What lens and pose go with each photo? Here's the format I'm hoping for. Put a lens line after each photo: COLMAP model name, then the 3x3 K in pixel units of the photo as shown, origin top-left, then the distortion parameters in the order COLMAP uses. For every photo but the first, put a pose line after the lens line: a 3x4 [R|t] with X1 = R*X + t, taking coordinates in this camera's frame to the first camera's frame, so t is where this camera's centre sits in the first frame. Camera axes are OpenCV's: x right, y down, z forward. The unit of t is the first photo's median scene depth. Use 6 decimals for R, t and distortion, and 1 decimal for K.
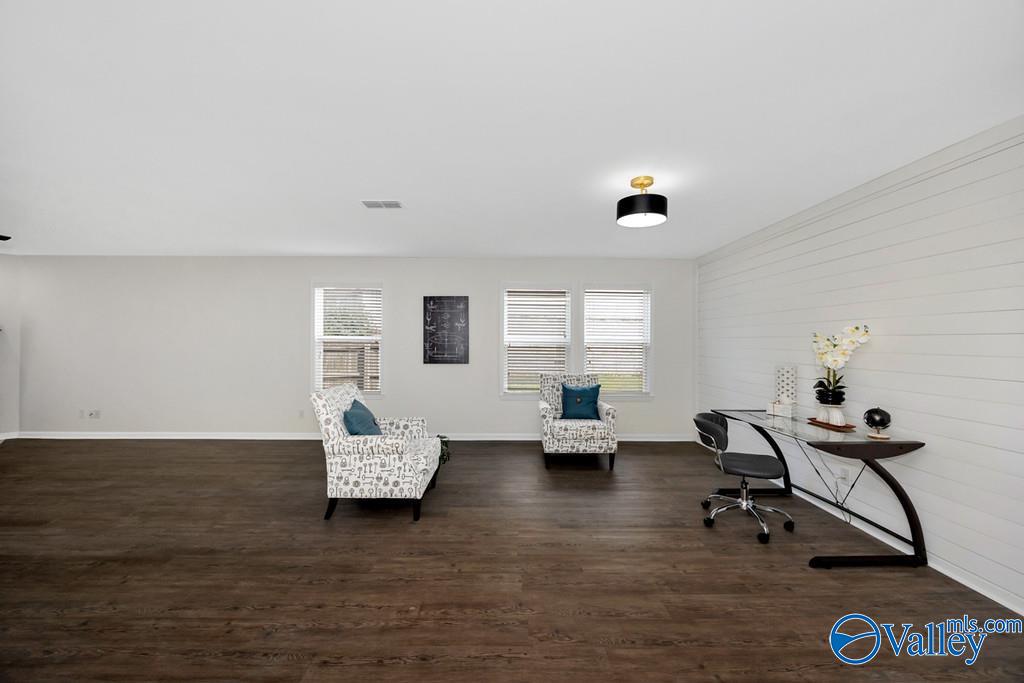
lens RADIAL K [[393.6, 0, 512.0], [0, 393.6, 341.5], [0, 0, 1]] dist [-0.003098, 0.000118]
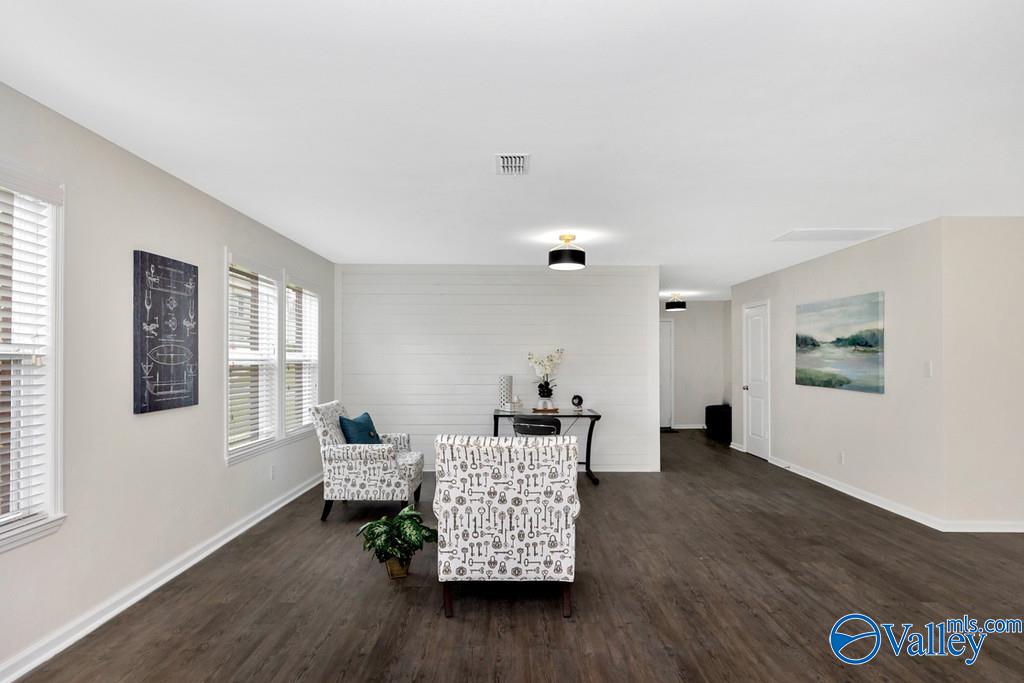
lens RADIAL K [[581.2, 0, 513.8], [0, 581.2, 353.9], [0, 0, 1]] dist [0.002117, -0.000301]
pose [[0.000933, 0.000888, 0.999999, -1.062928], [-0.002608, 0.999996, -0.000885, -0.008832], [-0.999996, -0.002607, 0.000936, 0.775020]]
